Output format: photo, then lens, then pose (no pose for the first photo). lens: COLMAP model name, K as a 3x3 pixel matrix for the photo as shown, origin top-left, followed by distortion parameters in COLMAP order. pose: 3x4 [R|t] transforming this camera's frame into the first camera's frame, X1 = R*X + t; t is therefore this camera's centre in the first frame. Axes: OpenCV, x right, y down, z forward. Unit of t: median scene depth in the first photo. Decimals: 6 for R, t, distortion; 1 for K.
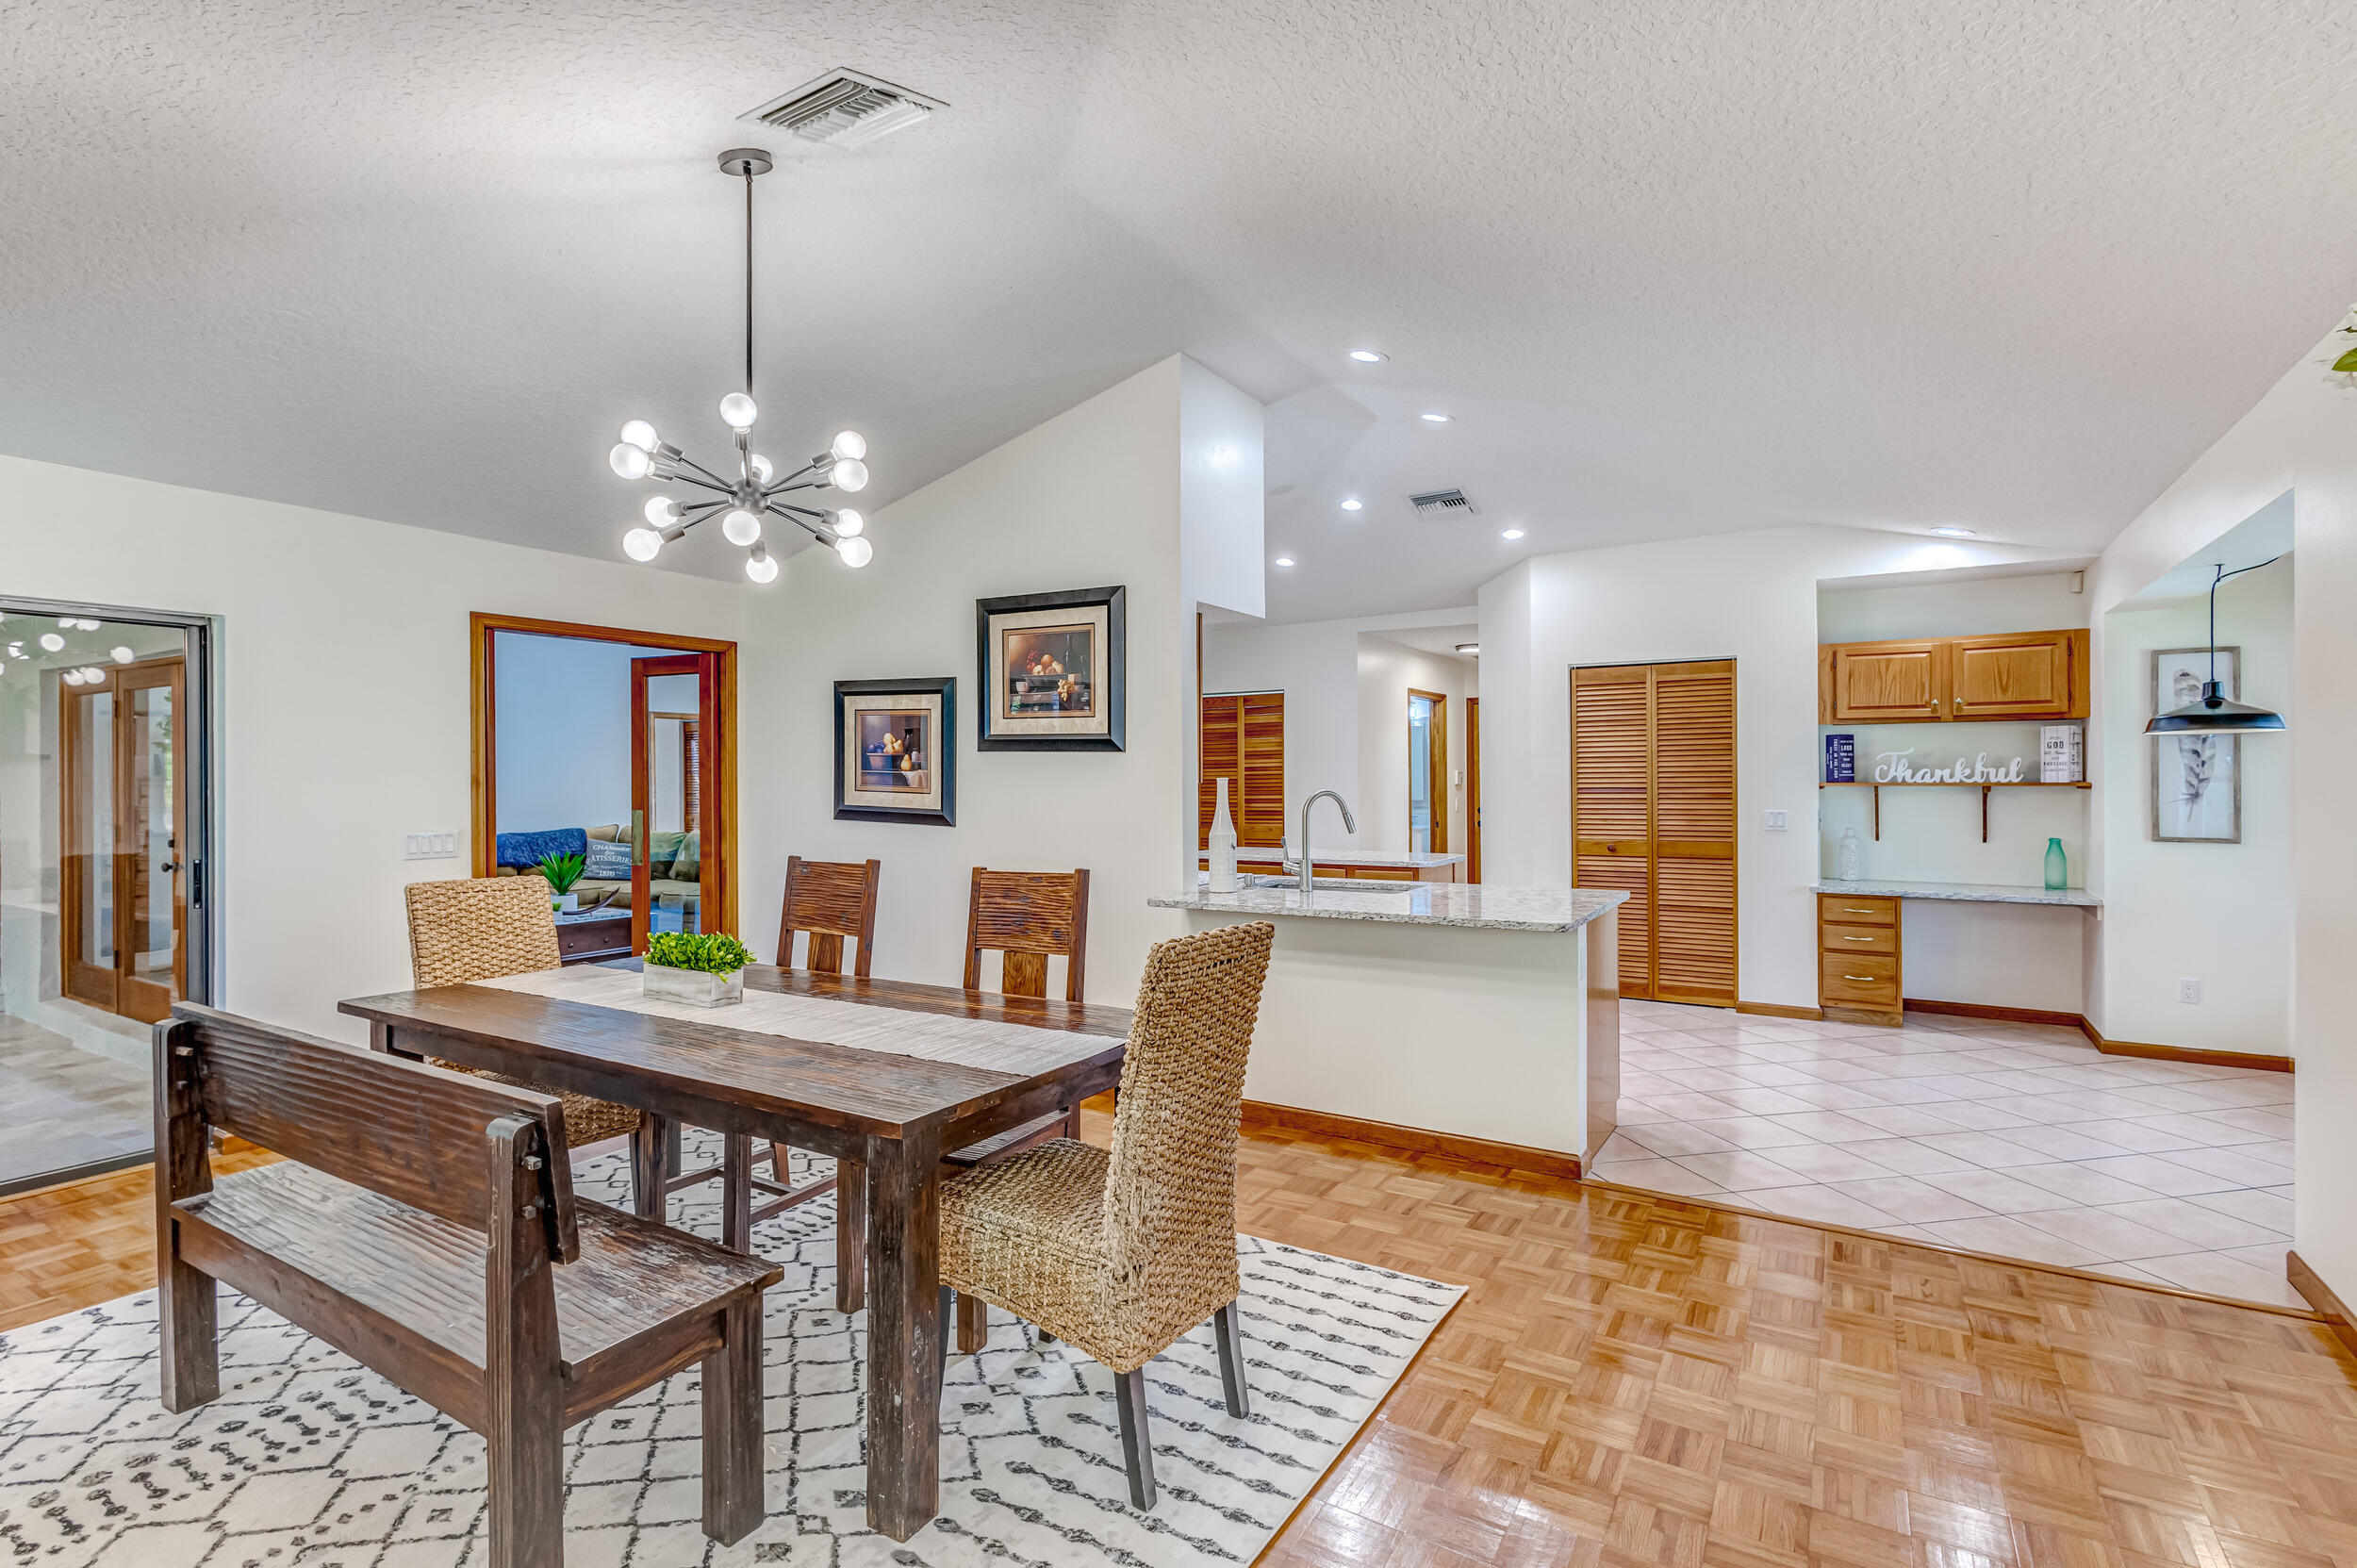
lens RADIAL K [[1117.1, 0, 1155.7], [0, 1117.1, 773.4], [0, 0, 1]] dist [0.014317, -0.003635]
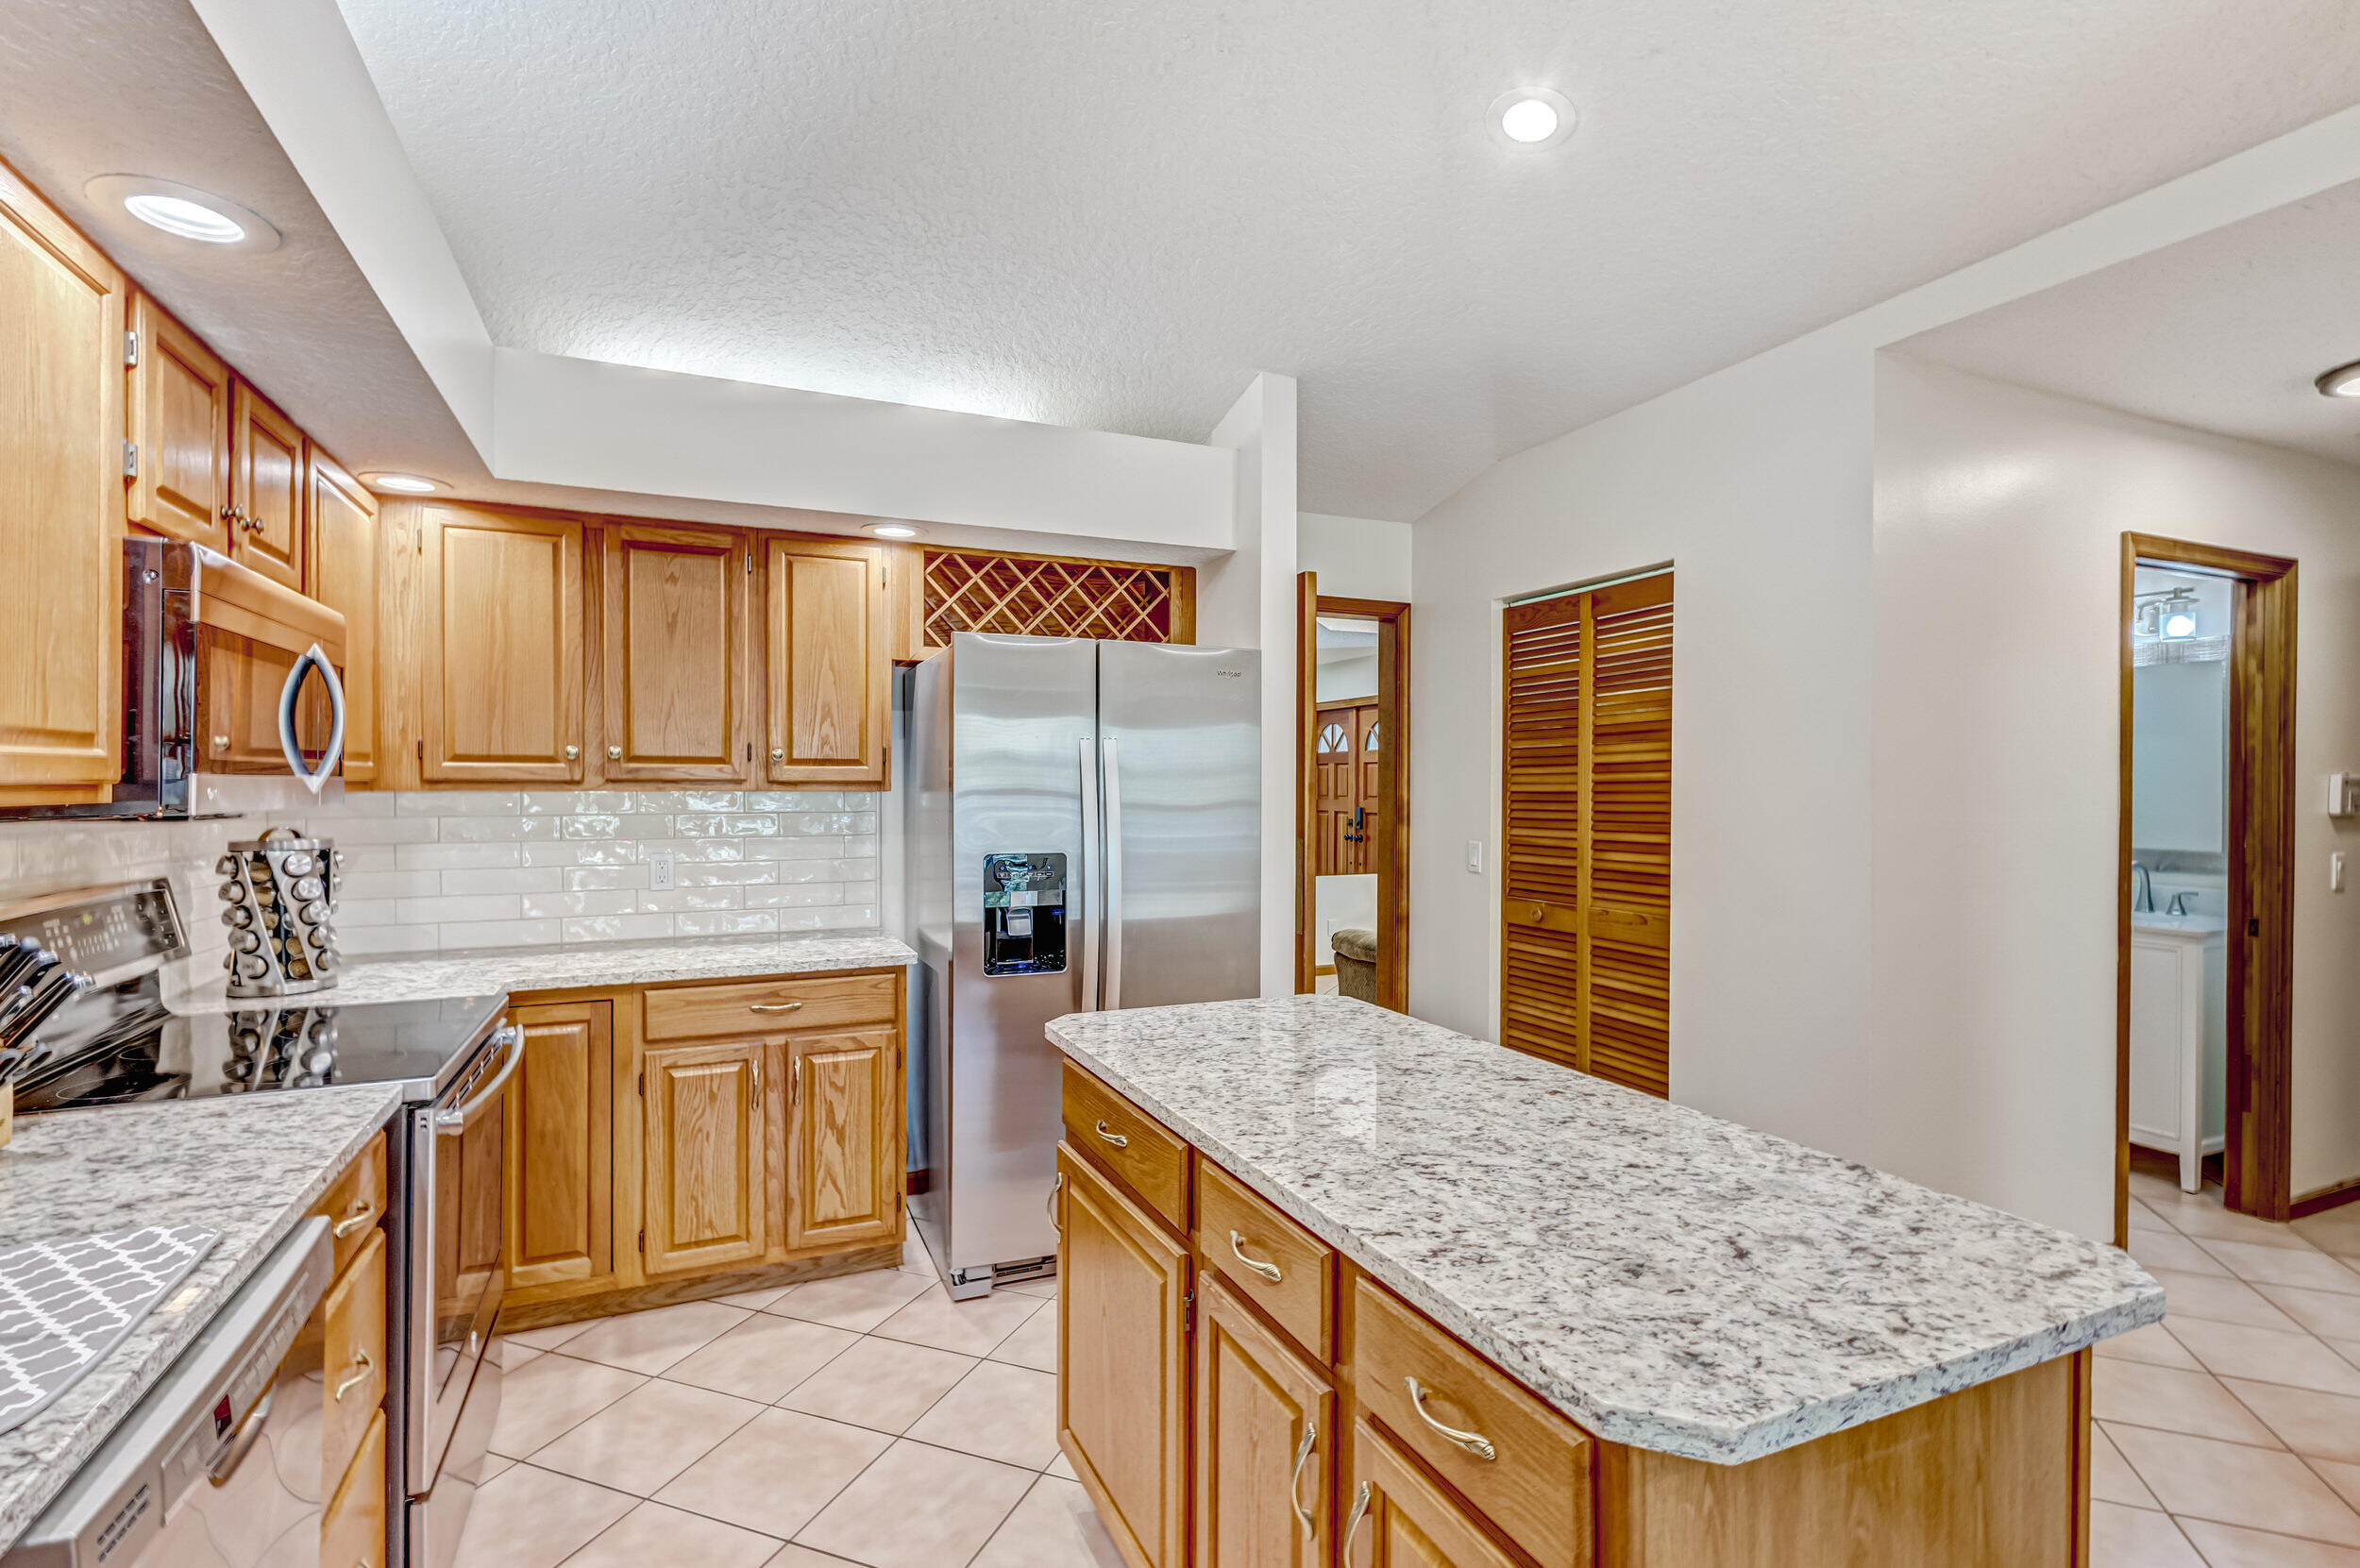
lens RADIAL K [[1118.5, 0, 1221.5], [0, 1118.5, 790.1], [0, 0, 1]] dist [0.014317, -0.003635]
pose [[0.840071, 0.011573, -0.542353, 0.266078], [-0.007394, 0.999924, 0.009885, 0.001058], [0.542426, -0.004294, 0.840093, 0.822215]]
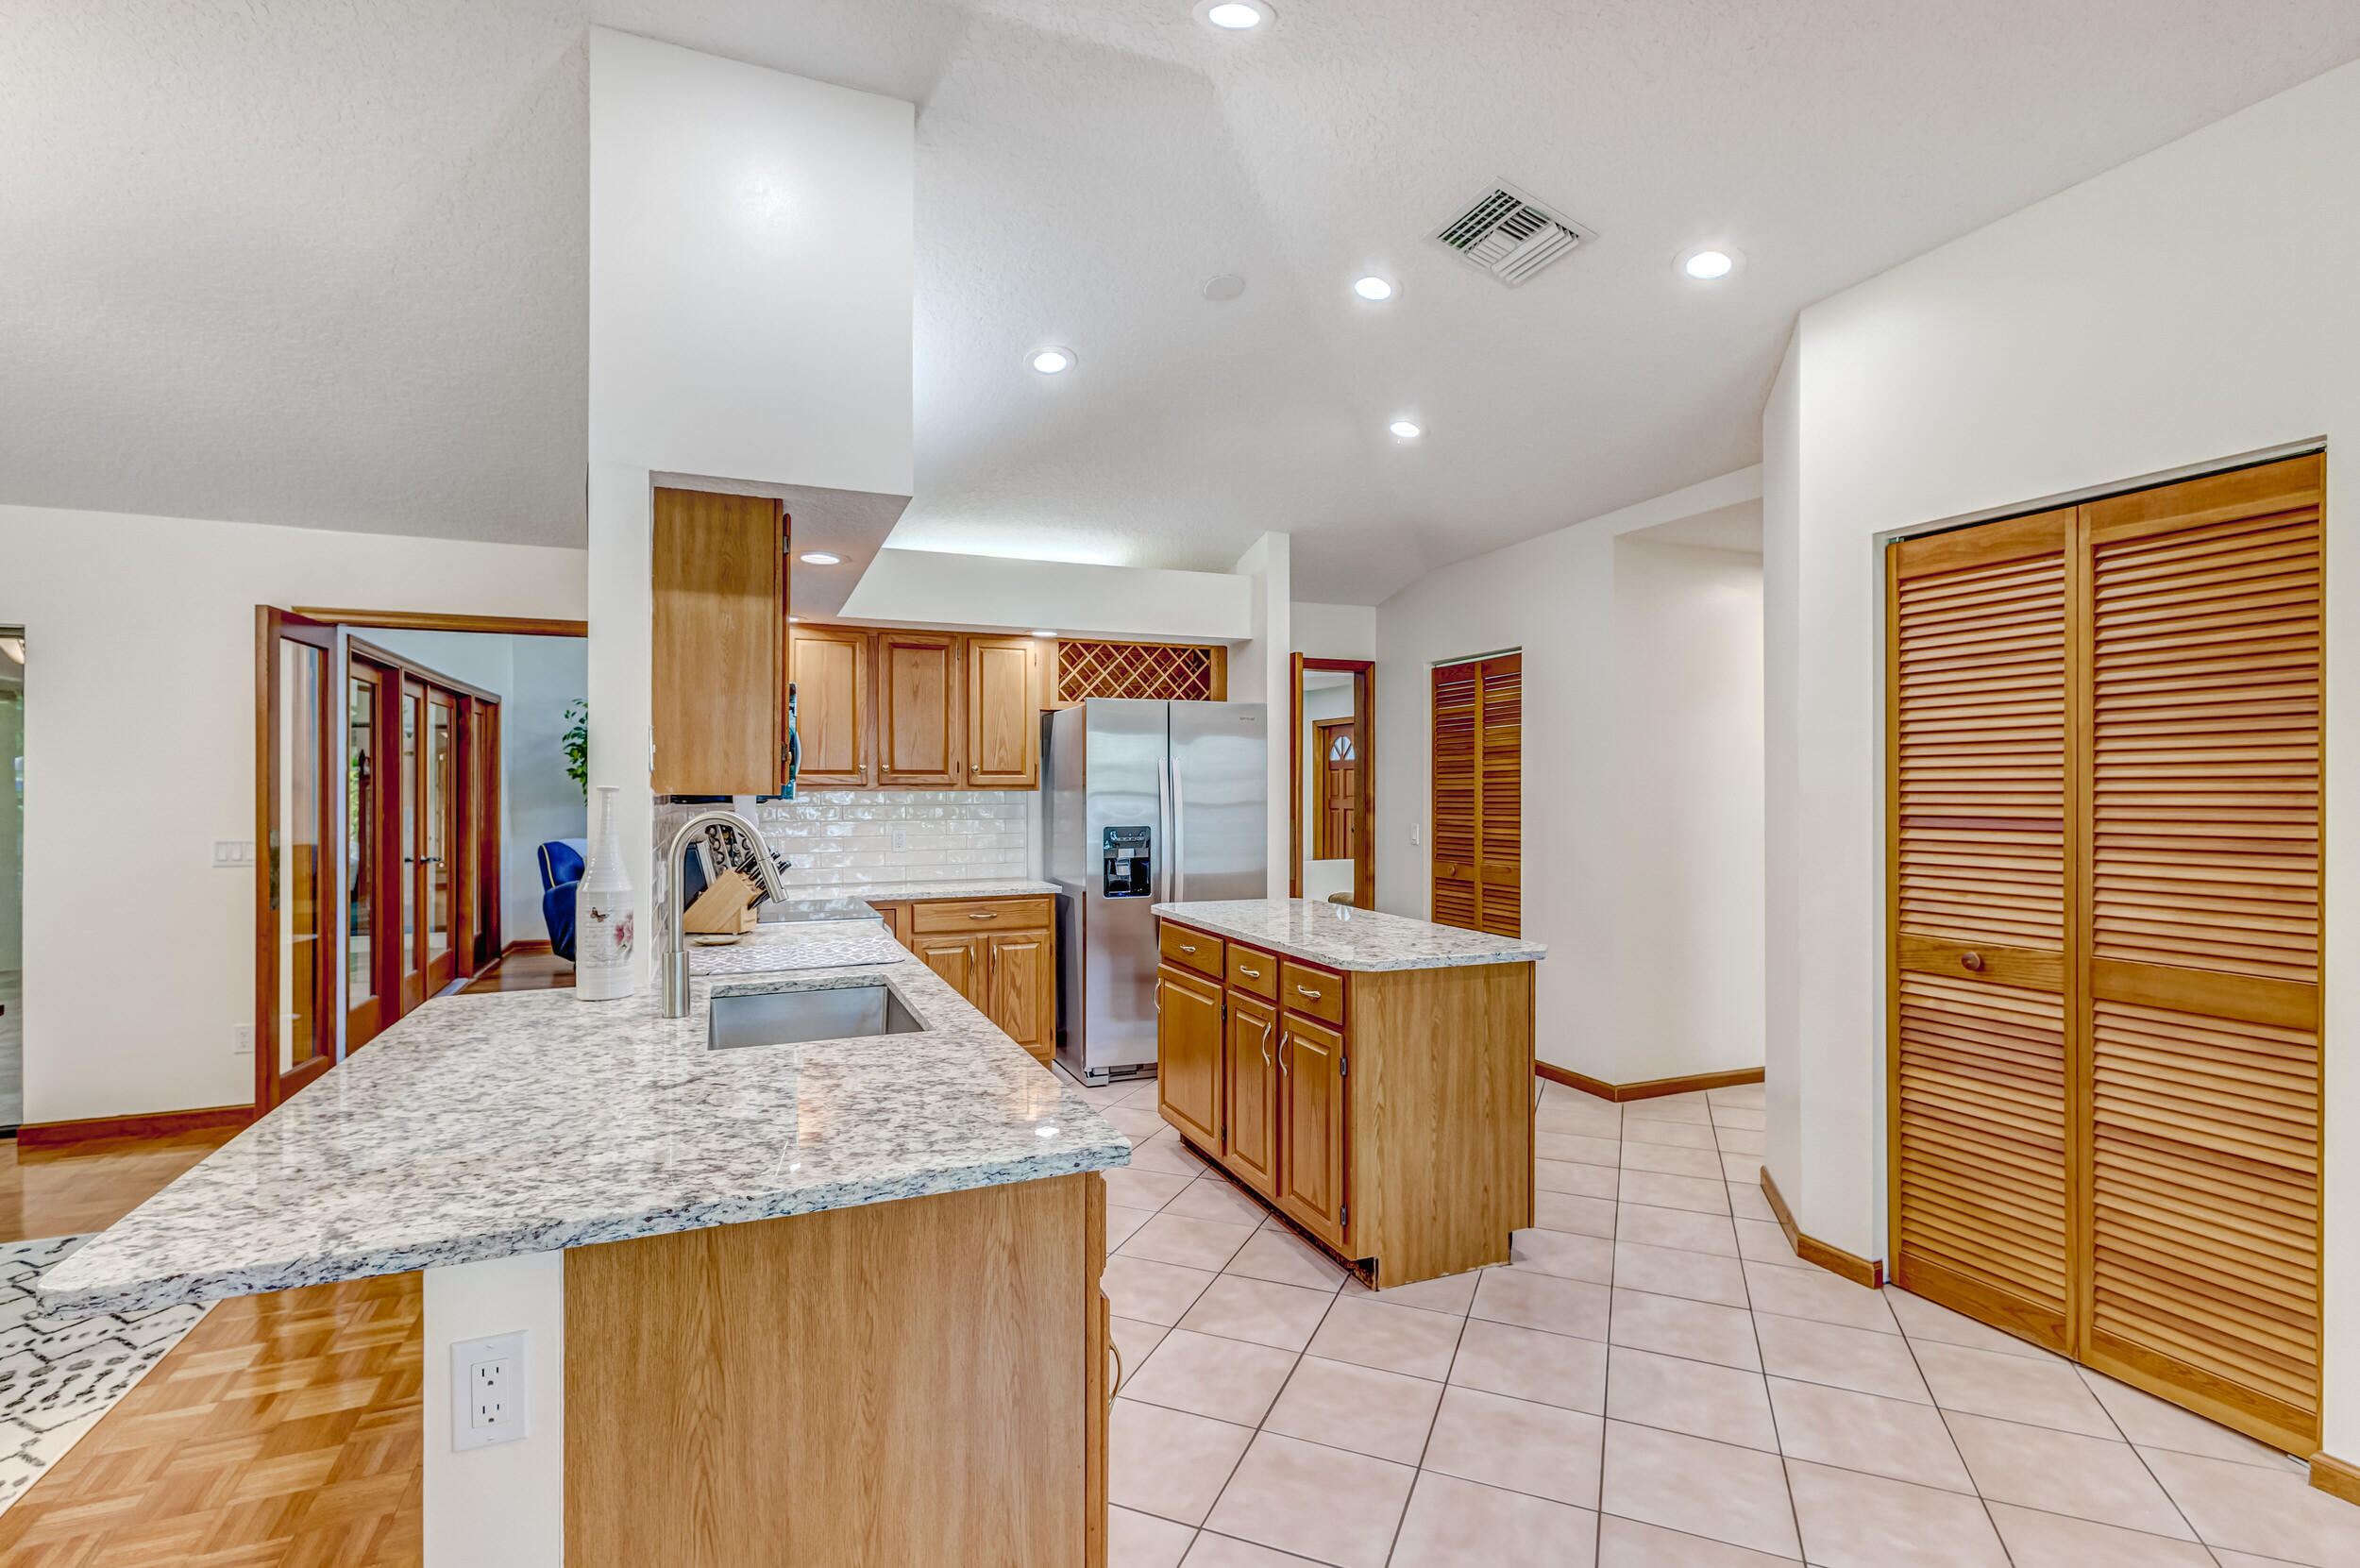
lens RADIAL K [[1118.5, 0, 1216.8], [0, 1118.5, 789.8], [0, 0, 1]] dist [0.014317, -0.003635]
pose [[0.820778, 0.006843, -0.571207, 0.455692], [-0.003675, 0.999971, 0.006698, 0.001071], [0.571236, -0.003398, 0.820779, 0.546574]]
